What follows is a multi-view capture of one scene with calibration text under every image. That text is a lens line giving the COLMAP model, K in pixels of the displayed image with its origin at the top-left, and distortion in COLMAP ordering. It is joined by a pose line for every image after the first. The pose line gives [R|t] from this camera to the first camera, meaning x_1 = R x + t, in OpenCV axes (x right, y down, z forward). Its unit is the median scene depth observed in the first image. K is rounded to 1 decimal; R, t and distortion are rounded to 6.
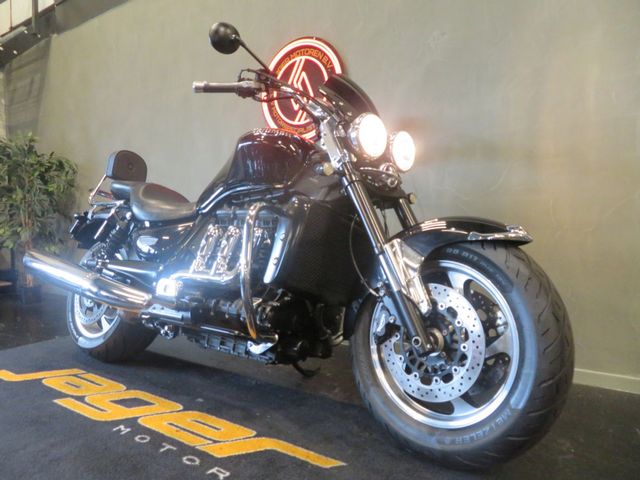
lens RADIAL K [[457.1, 0, 320.0], [0, 457.1, 240.0], [0, 0, 1]] dist [-0.029700, 0.029439]
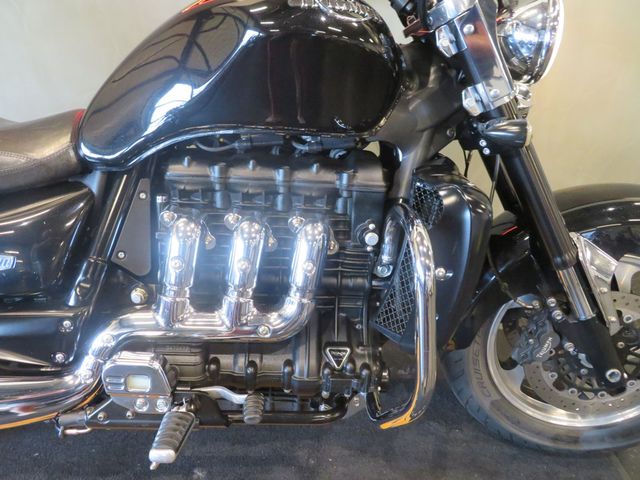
lens RADIAL K [[457.1, 0, 320.0], [0, 457.1, 240.0], [0, 0, 1]] dist [-0.029700, 0.029439]
pose [[0.797796, -0.274982, 0.536569, -0.422998], [-0.034234, 0.867845, 0.495655, -0.270363], [-0.601954, -0.413800, 0.682950, 0.677921]]
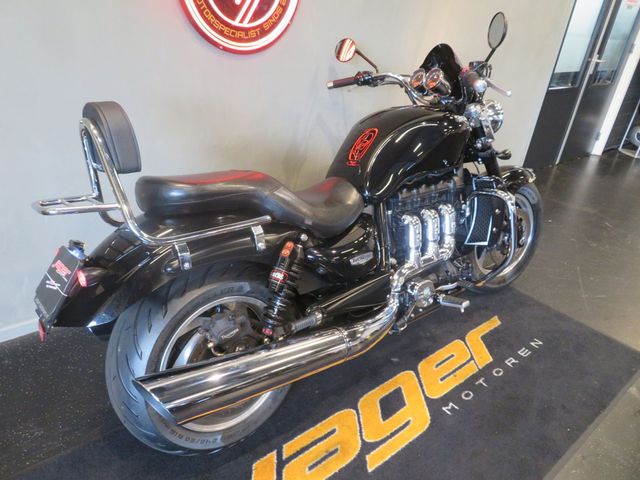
lens RADIAL K [[457.1, 0, 320.0], [0, 457.1, 240.0], [0, 0, 1]] dist [-0.029700, 0.029439]
pose [[0.268940, -0.415629, 0.868864, -1.324968], [-0.054948, 0.894010, 0.444666, -0.465924], [-0.961588, -0.167330, 0.217597, 1.097862]]
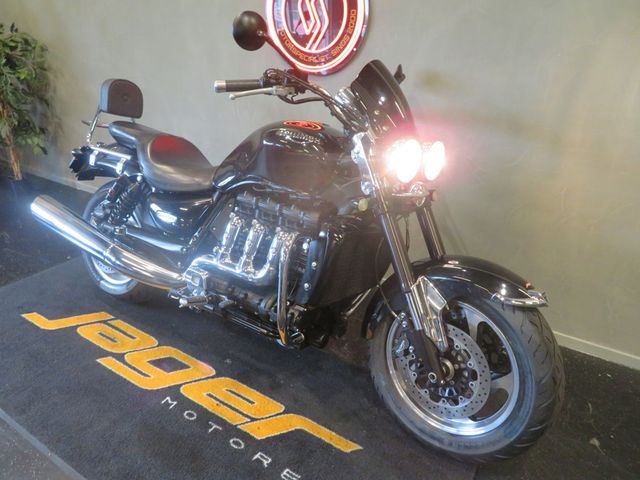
lens RADIAL K [[457.1, 0, 320.0], [0, 457.1, 240.0], [0, 0, 1]] dist [-0.029700, 0.029439]
pose [[0.997963, 0.022483, 0.059698, -0.121431], [-0.043261, 0.926283, 0.374336, -0.414253], [-0.046881, -0.376156, 0.925369, 0.047090]]
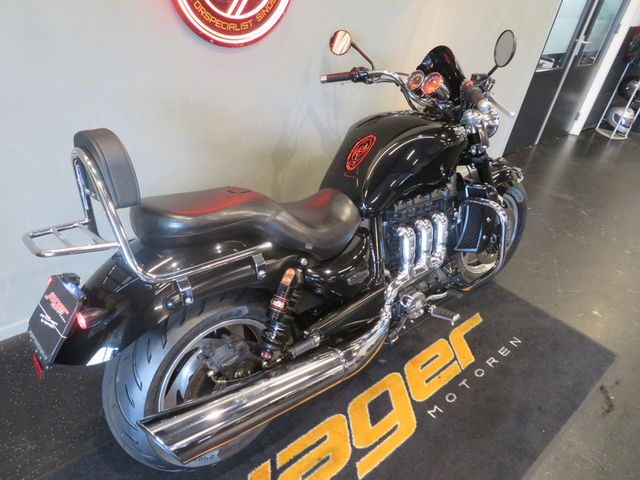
lens RADIAL K [[458.2, 0, 320.0], [0, 458.2, 240.0], [0, 0, 1]] dist [-0.033115, 0.026351]
pose [[0.226172, -0.492446, 0.840442, -1.271056], [-0.101164, 0.846259, 0.523079, -0.573286], [-0.968820, -0.203328, 0.141582, 1.175887]]
